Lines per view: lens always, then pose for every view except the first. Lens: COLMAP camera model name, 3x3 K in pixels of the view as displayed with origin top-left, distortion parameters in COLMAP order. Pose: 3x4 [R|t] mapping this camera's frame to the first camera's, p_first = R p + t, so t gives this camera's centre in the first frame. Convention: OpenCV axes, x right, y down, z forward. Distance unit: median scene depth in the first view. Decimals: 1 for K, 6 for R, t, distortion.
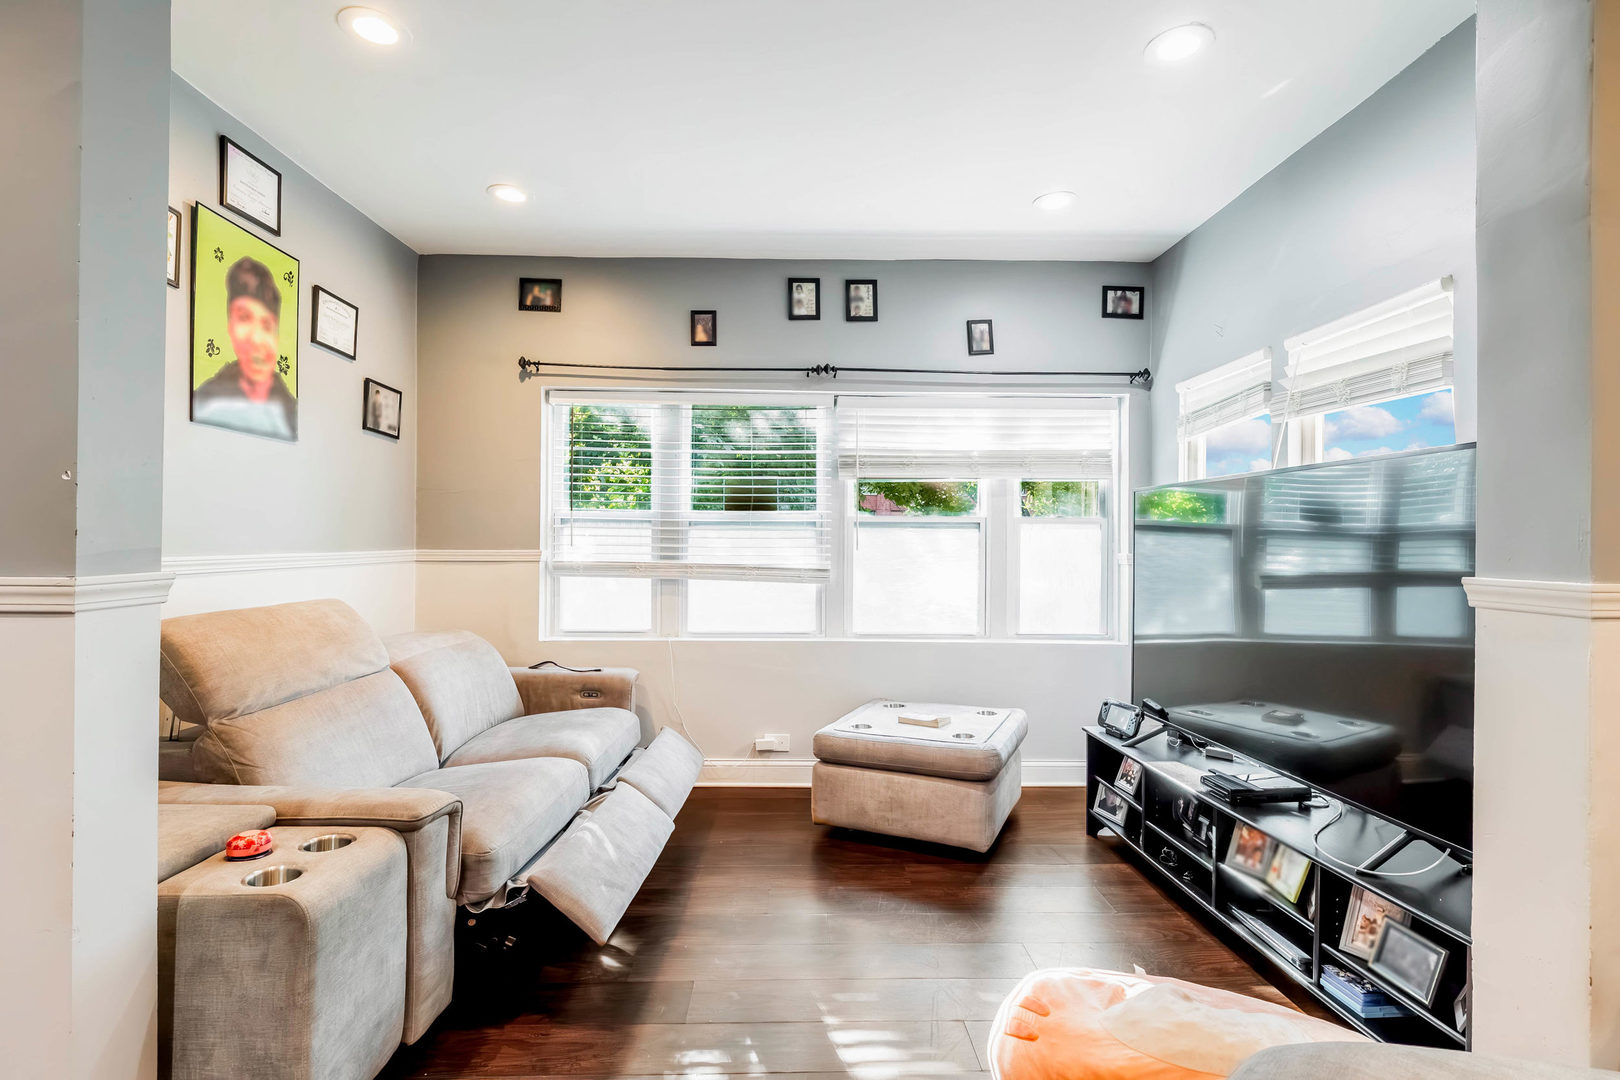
lens RADIAL K [[806.4, 0, 804.8], [0, 806.4, 538.0], [0, 0, 1]] dist [0.017644, -0.000709]
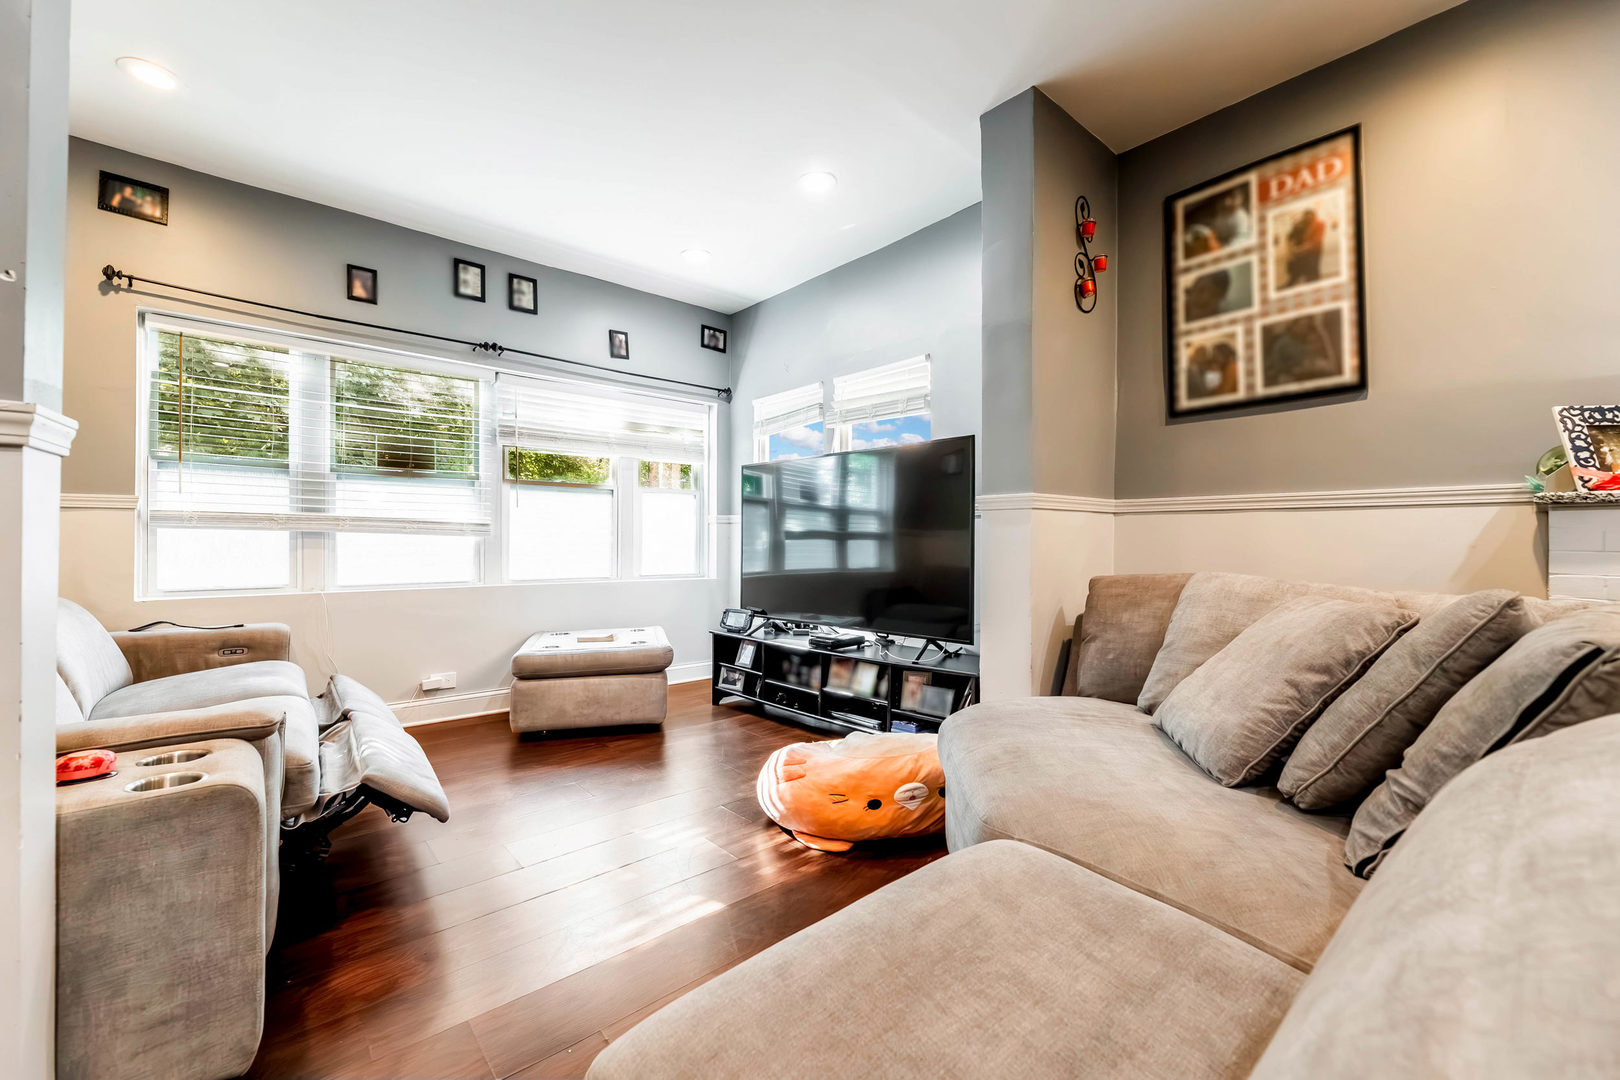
lens RADIAL K [[658.1, 0, 808.2], [0, 658.1, 537.6], [0, 0, 1]] dist [0.009620, 0.000068]
pose [[0.769234, -0.002127, 0.638964, -0.226528], [-0.000270, 0.999993, 0.003653, 0.056620], [-0.638967, -0.002983, 0.769228, -0.003732]]
